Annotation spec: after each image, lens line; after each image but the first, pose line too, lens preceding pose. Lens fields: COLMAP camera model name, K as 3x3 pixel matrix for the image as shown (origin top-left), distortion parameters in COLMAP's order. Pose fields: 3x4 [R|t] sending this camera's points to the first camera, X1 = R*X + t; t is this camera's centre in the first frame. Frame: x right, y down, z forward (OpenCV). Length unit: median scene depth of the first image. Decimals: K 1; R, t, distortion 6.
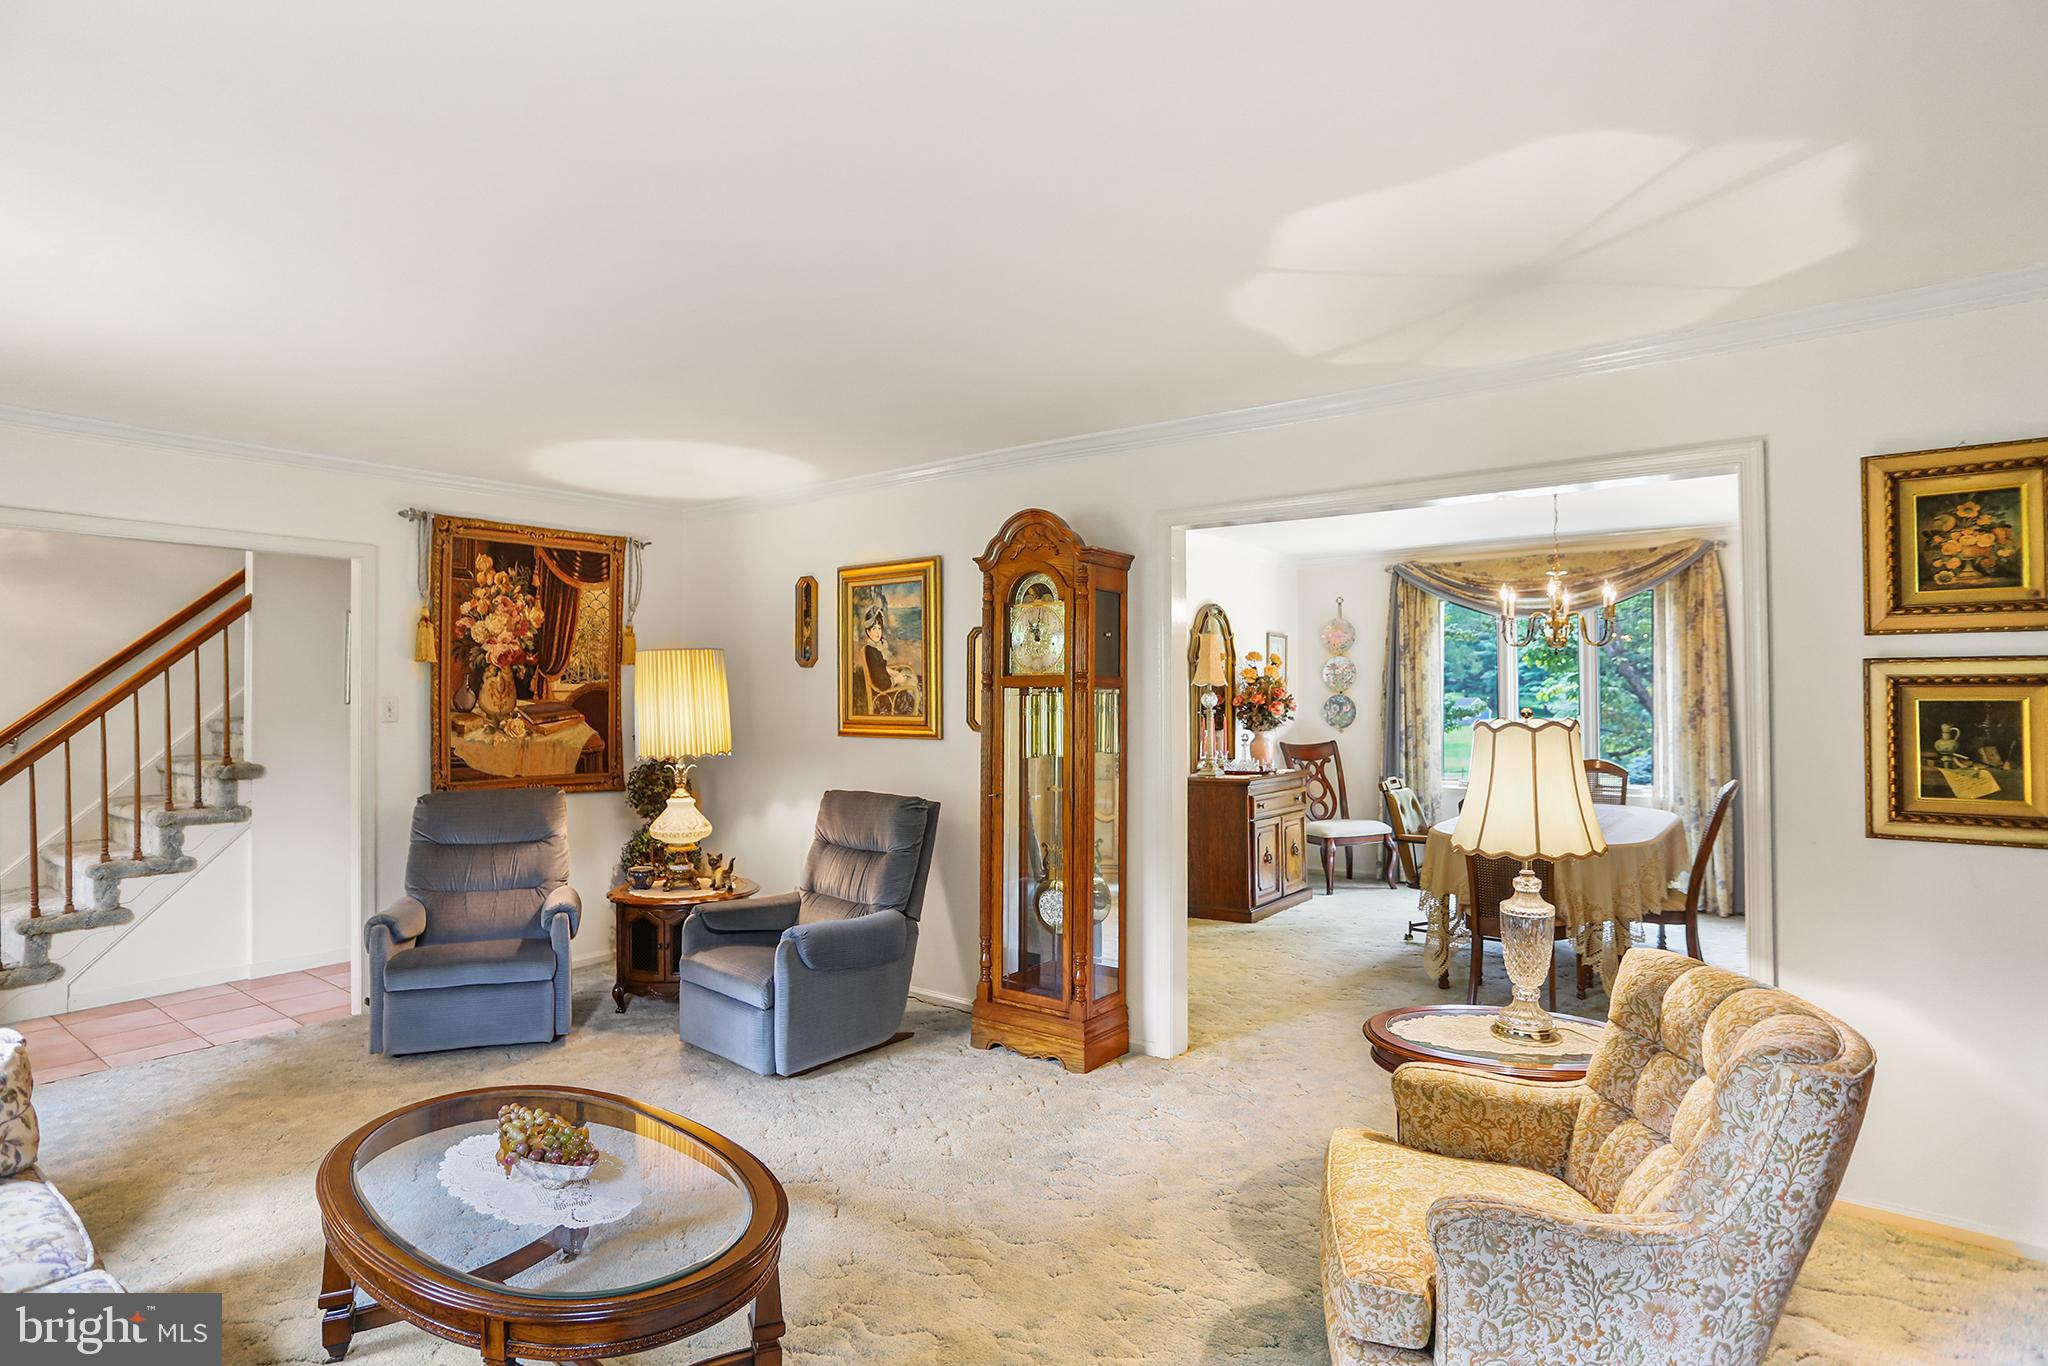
lens RADIAL K [[1020.9, 0, 1017.4], [0, 1020.9, 681.0], [0, 0, 1]] dist [-0.044810, 0.023892]
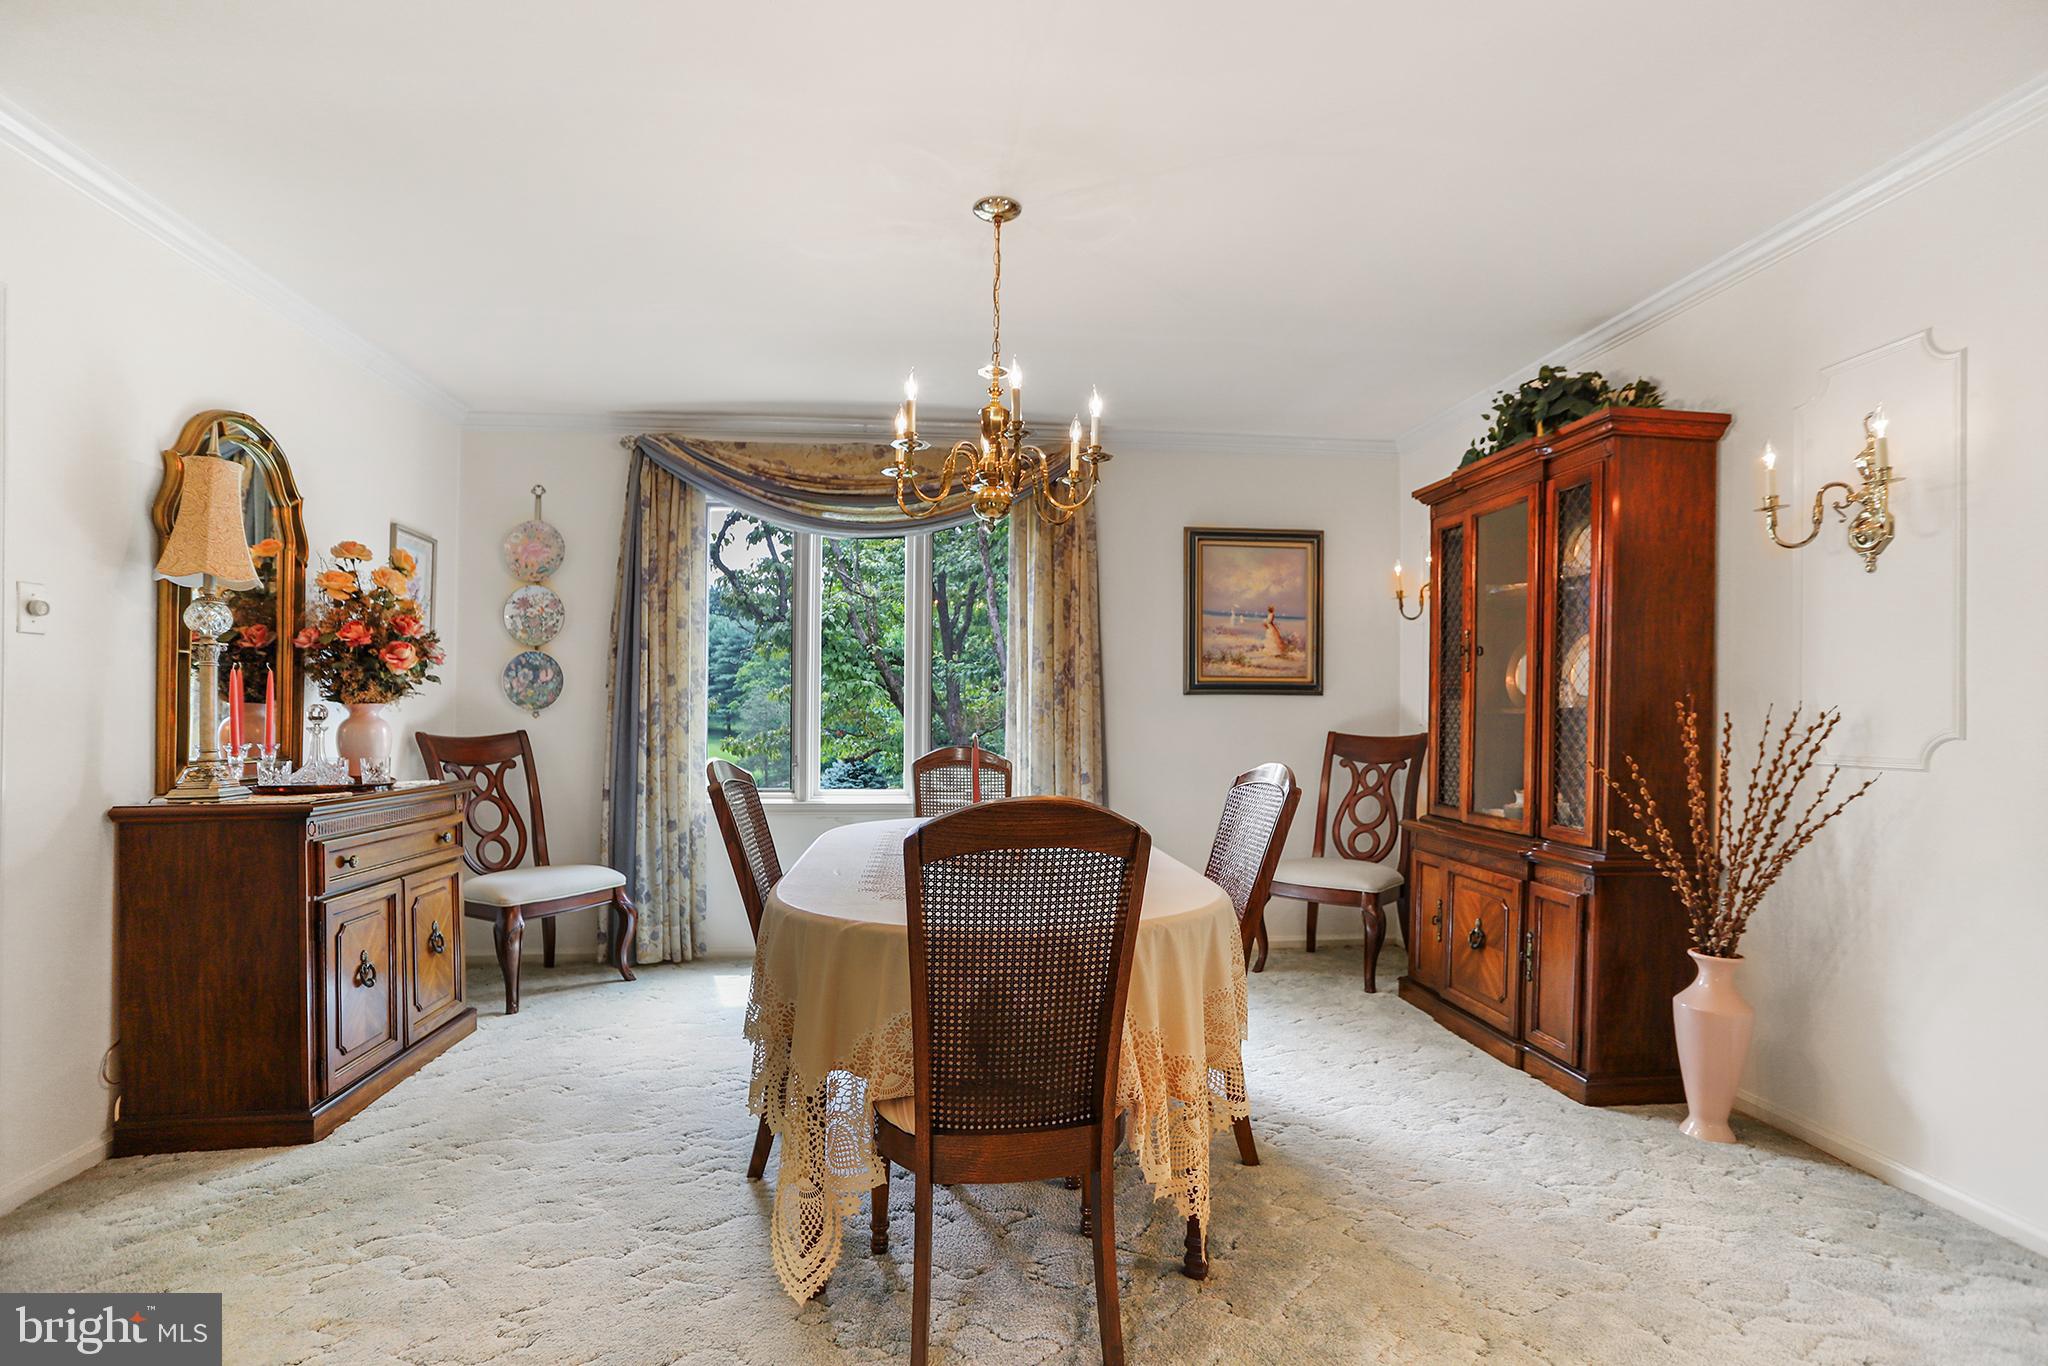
lens RADIAL K [[982.0, 0, 1015.9], [0, 982.0, 720.2], [0, 0, 1]] dist [-0.029186, 0.000671]
pose [[0.718872, 0.009347, 0.695080, 0.139356], [-0.021492, 0.999730, 0.008783, 0.045686], [-0.694810, -0.021253, 0.718879, 0.443672]]
